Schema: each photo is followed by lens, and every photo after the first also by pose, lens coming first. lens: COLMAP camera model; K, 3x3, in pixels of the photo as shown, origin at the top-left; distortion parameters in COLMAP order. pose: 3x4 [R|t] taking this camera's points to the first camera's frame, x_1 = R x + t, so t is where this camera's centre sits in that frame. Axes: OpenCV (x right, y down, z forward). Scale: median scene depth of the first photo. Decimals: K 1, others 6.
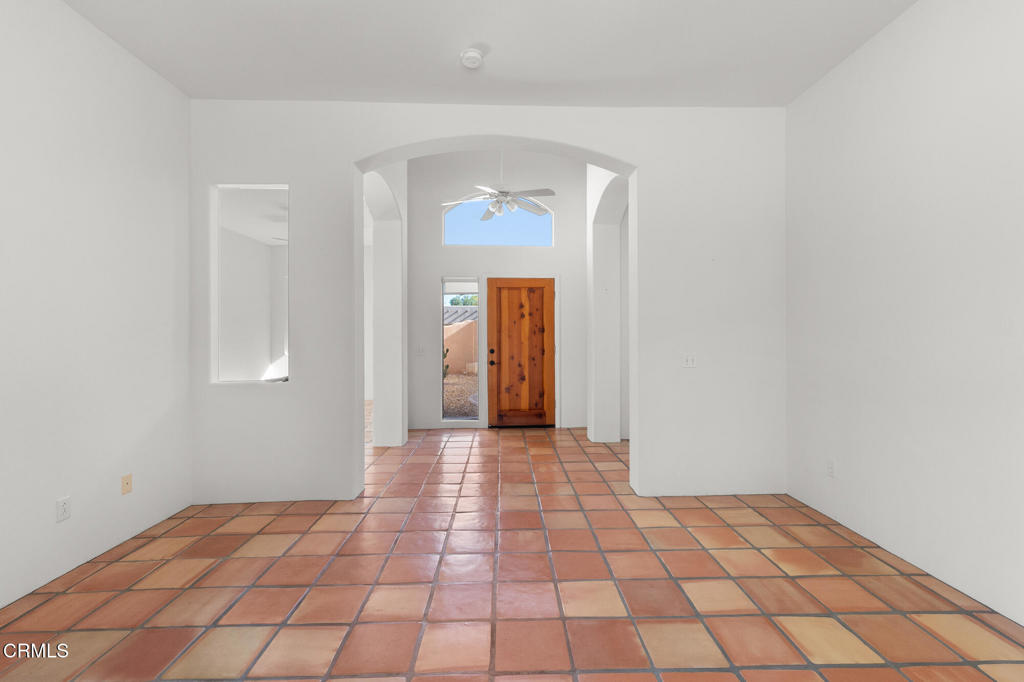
lens RADIAL K [[446.2, 0, 513.7], [0, 446.2, 335.5], [0, 0, 1]] dist [0.000413, 0.000435]
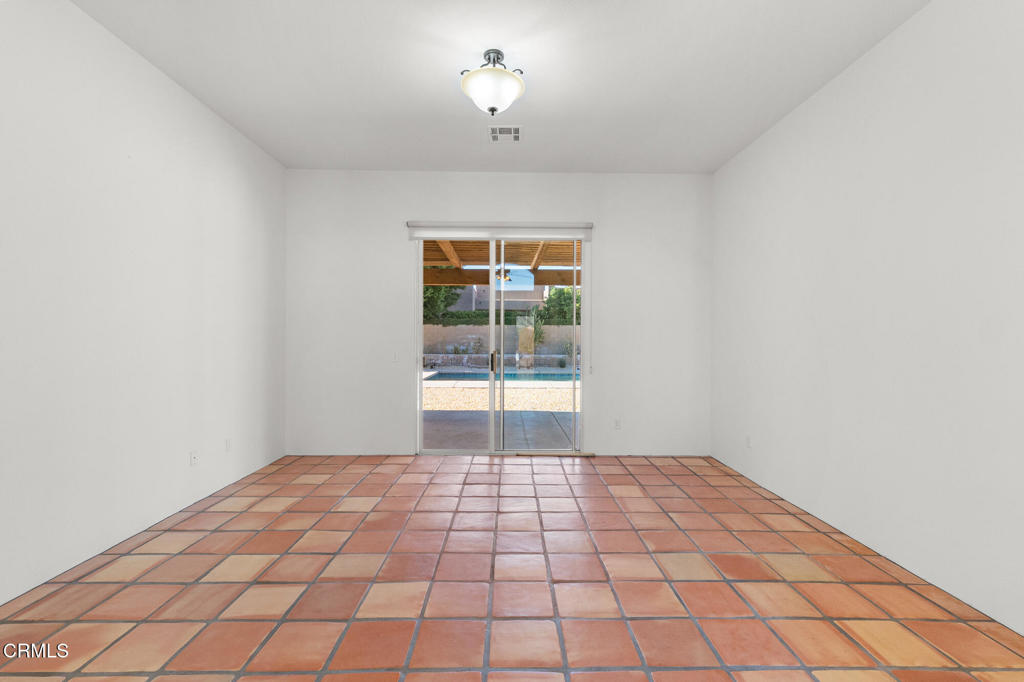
lens RADIAL K [[446.2, 0, 513.7], [0, 446.2, 335.5], [0, 0, 1]] dist [0.000413, 0.000435]
pose [[-0.999903, -0.003651, 0.013411, -0.102409], [-0.003698, 0.999987, -0.003508, -0.002733], [-0.013398, -0.003557, -0.999904, 1.938047]]
